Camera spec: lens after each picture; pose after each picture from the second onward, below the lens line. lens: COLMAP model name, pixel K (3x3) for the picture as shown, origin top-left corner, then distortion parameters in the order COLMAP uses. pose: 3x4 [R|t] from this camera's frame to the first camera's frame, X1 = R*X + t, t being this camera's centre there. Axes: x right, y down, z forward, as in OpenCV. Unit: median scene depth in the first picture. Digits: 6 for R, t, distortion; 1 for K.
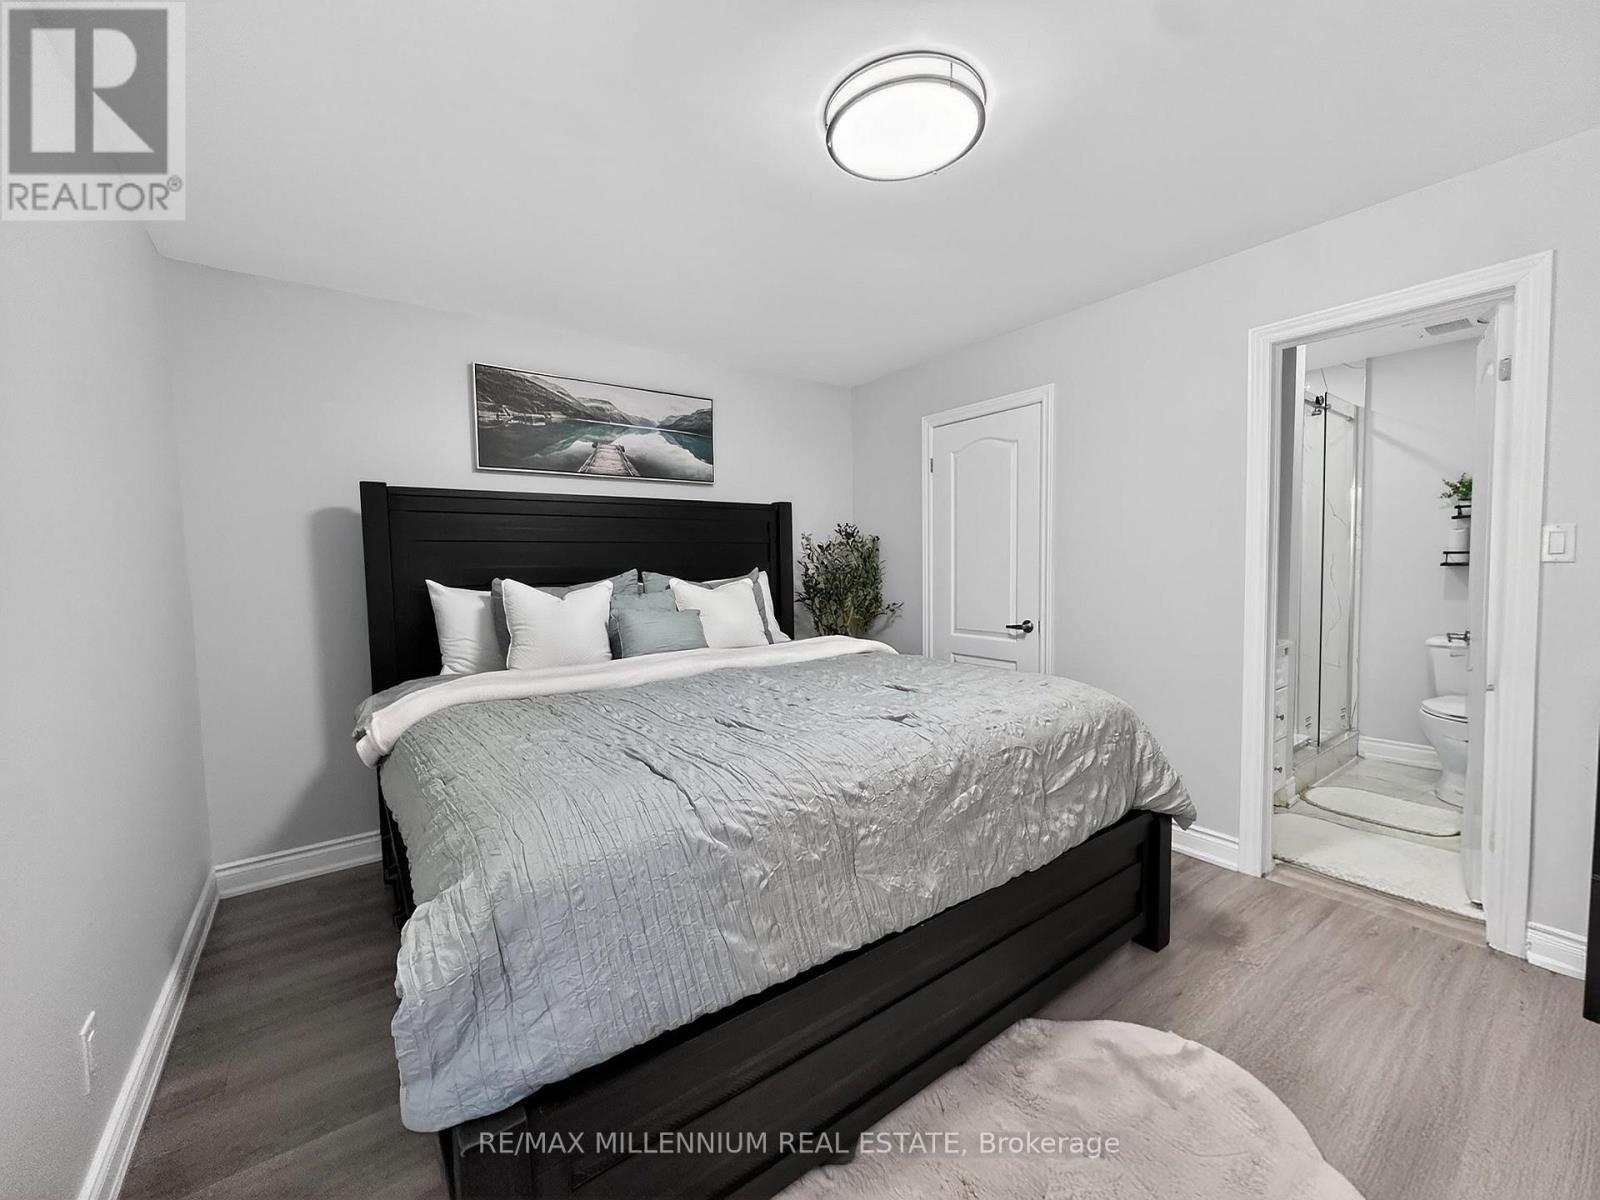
lens RADIAL K [[639.8, 0, 802.7], [0, 639.8, 596.3], [0, 0, 1]] dist [-0.003335, -0.000129]
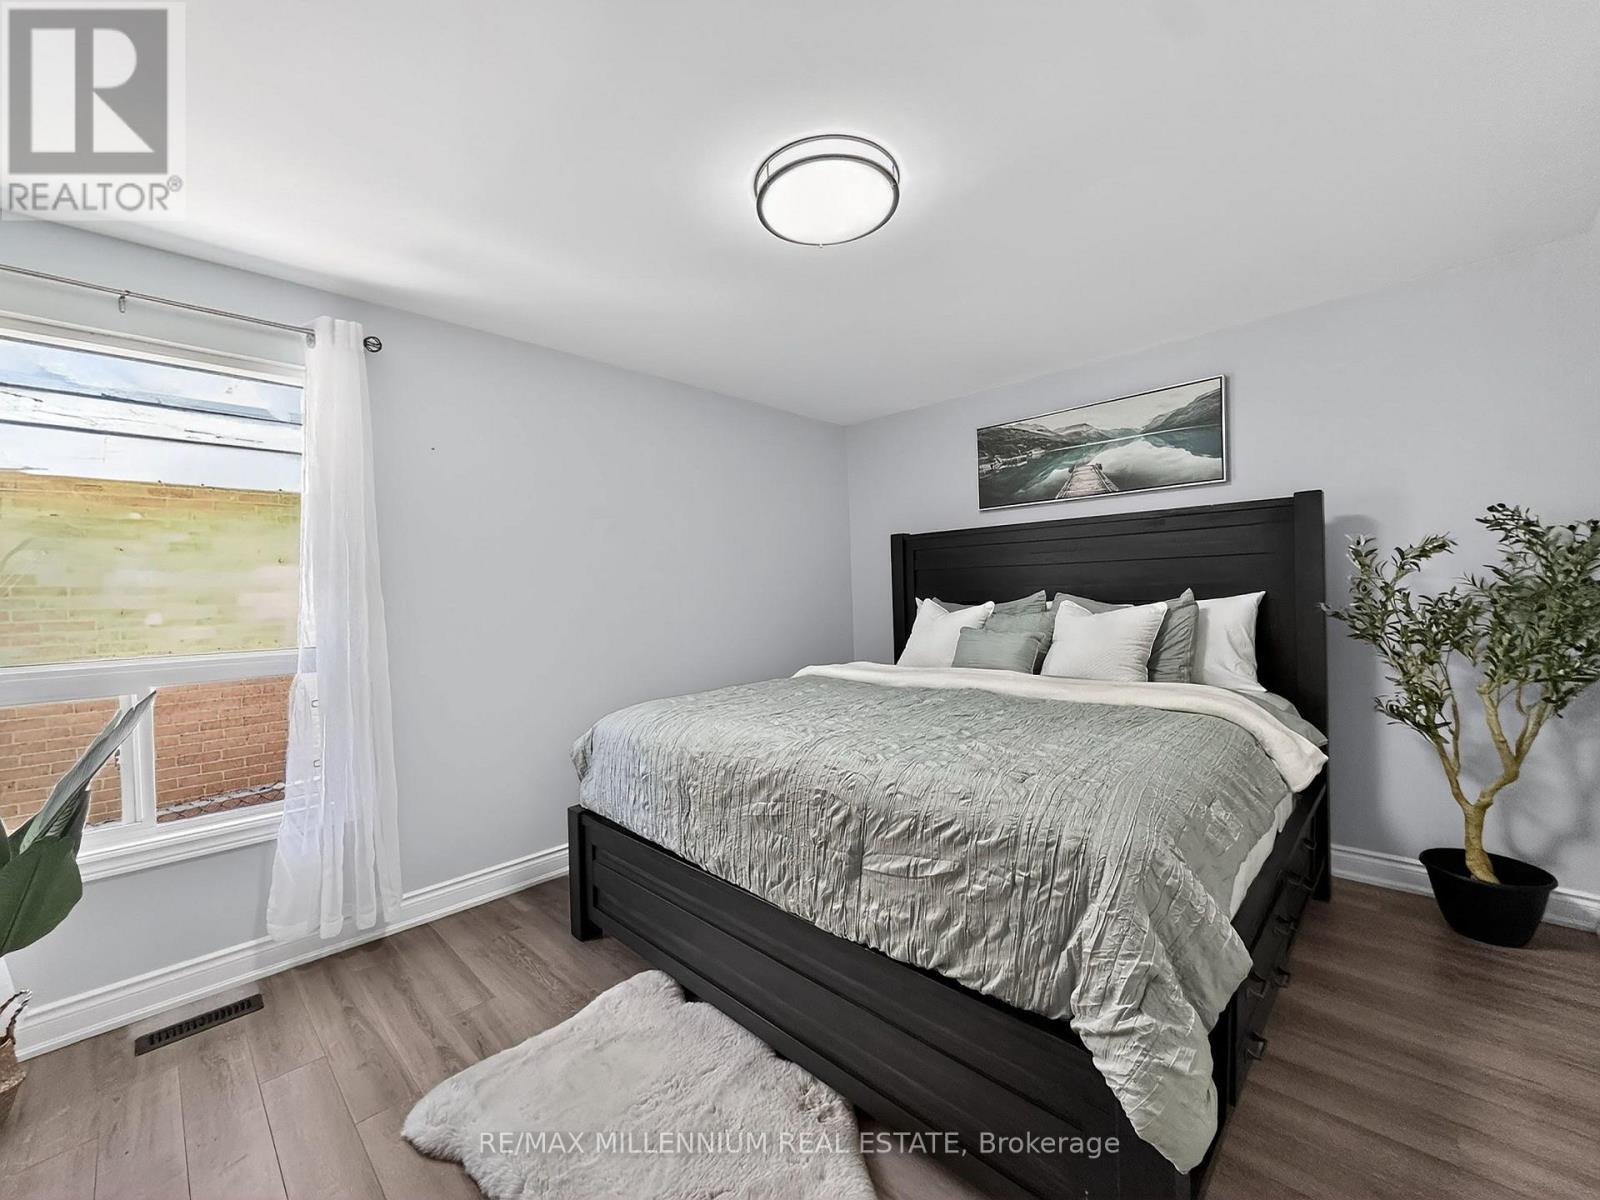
lens RADIAL K [[639.8, 0, 807.3], [0, 639.8, 596.4], [0, 0, 1]] dist [-0.003335, -0.000129]
pose [[0.167812, 0.021883, -0.985576, 0.644930], [-0.027176, 0.999476, 0.017565, -0.037123], [0.985444, 0.023837, 0.168319, 0.411060]]
